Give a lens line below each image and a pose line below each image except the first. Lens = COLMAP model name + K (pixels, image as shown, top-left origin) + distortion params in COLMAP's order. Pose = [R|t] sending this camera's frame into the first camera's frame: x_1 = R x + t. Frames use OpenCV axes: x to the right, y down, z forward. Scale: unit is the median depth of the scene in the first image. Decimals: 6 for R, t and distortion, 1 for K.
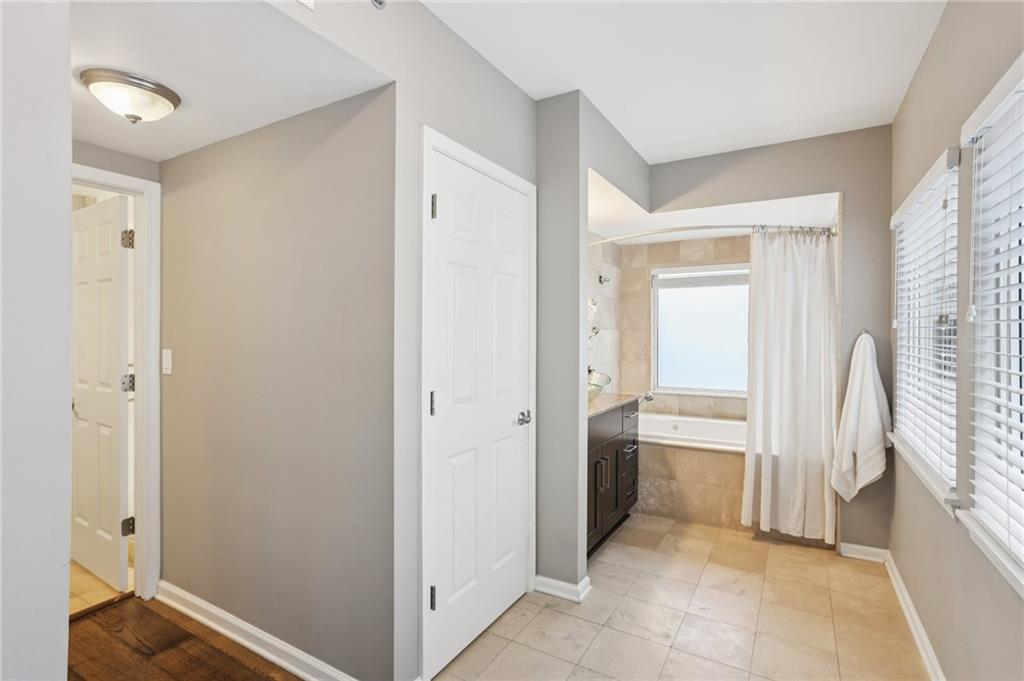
lens RADIAL K [[499.0, 0, 512.9], [0, 499.0, 330.9], [0, 0, 1]] dist [-0.045379, 0.031886]
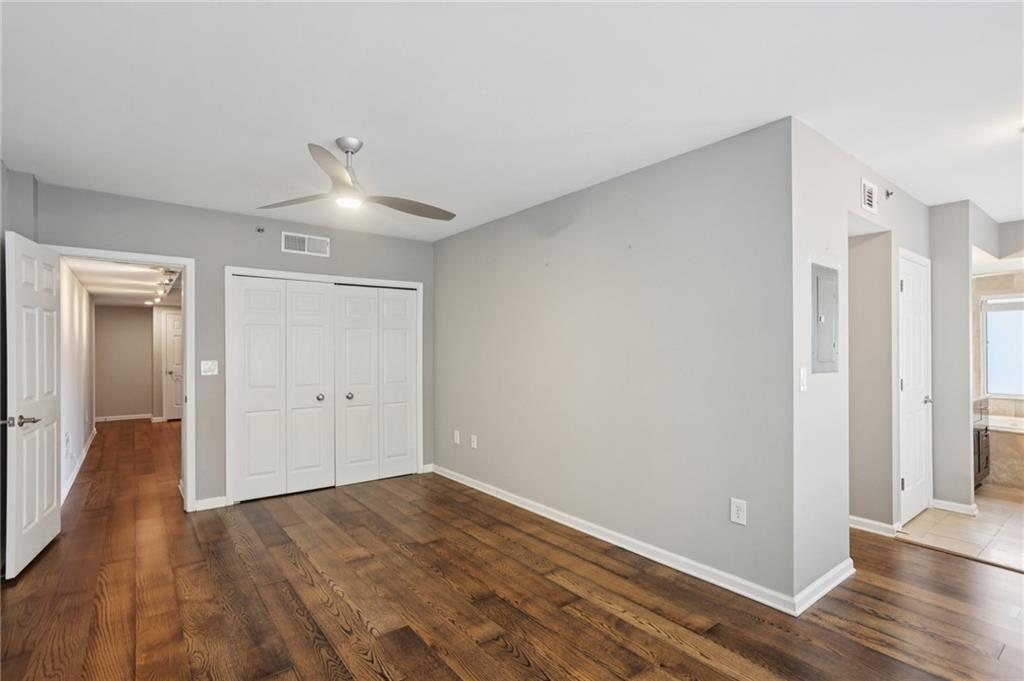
lens RADIAL K [[494.2, 0, 514.2], [0, 494.2, 344.1], [0, 0, 1]] dist [-0.044099, 0.030250]
pose [[0.926862, -0.011063, -0.375240, -0.341872], [0.008139, 0.999923, -0.009377, -0.004902], [0.375315, 0.005637, 0.926880, -0.546377]]
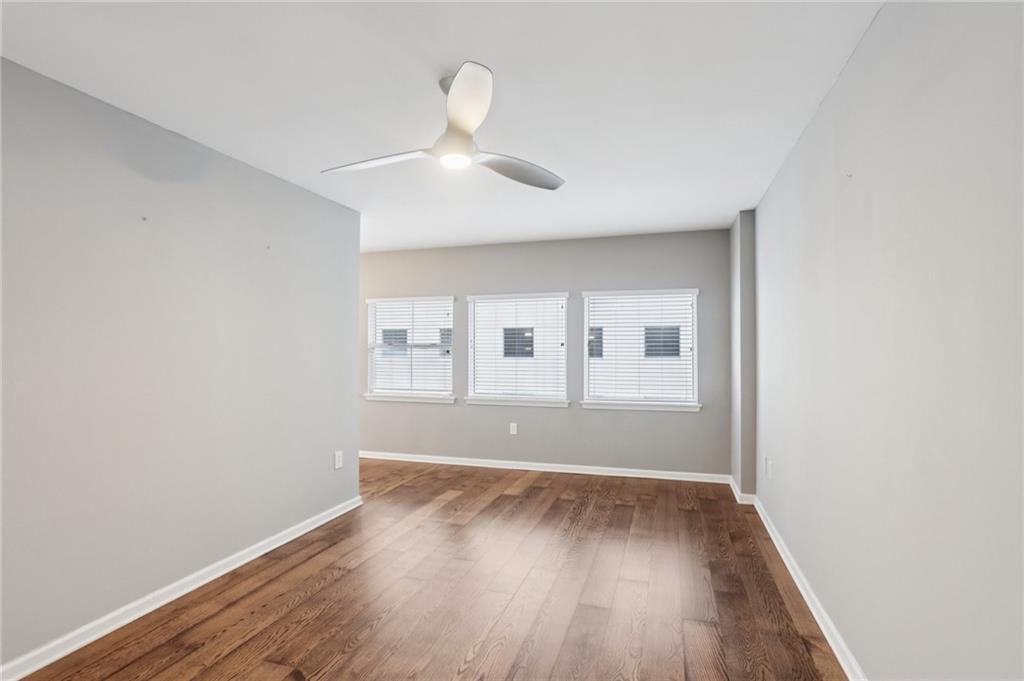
lens RADIAL K [[499.0, 0, 512.9], [0, 499.0, 330.9], [0, 0, 1]] dist [-0.045379, 0.031886]
pose [[-0.219427, 0.031992, 0.975104, -1.259810], [0.001062, 0.999469, -0.032553, -0.005784], [-0.975628, -0.006108, -0.219344, 0.003858]]
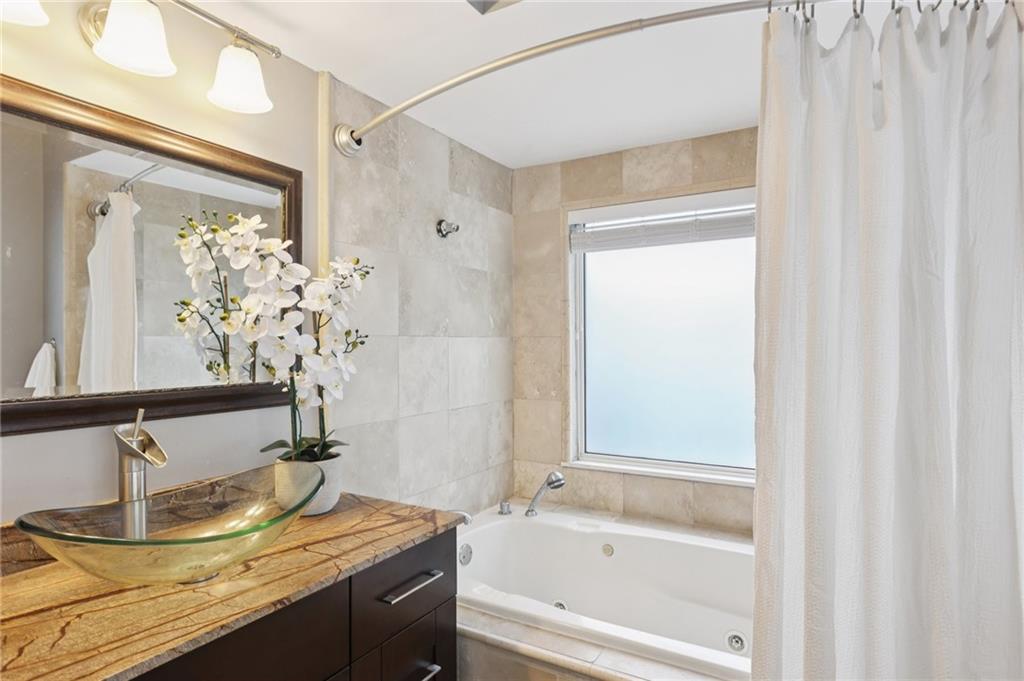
lens RADIAL K [[563.4, 0, 512.0], [0, 563.4, 340.5], [0, 0, 1]] dist [-0.058544, 0.000154]
pose [[0.999980, -0.006239, -0.001419, 0.235893], [0.006245, 0.999971, 0.004267, -0.001588], [0.001392, -0.004276, 0.999990, 0.475557]]
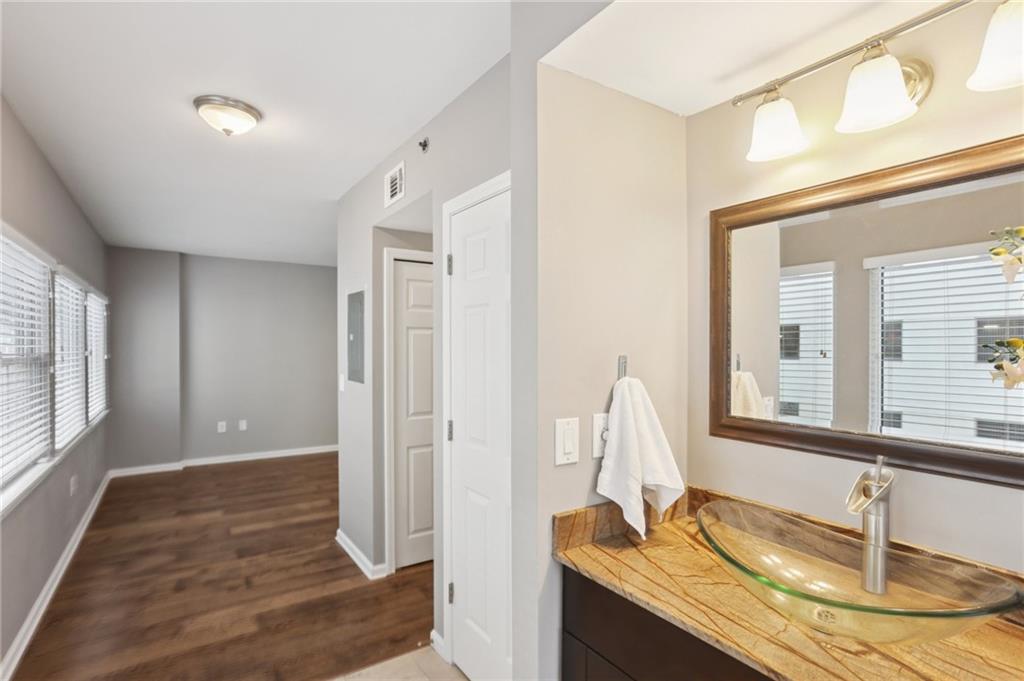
lens RADIAL K [[499.0, 0, 512.9], [0, 499.0, 330.9], [0, 0, 1]] dist [-0.045379, 0.031886]
pose [[-0.436796, -0.030770, -0.899034, 0.369049], [0.000504, 0.999406, -0.034450, -0.022765], [0.899560, -0.015501, -0.436521, 0.707612]]
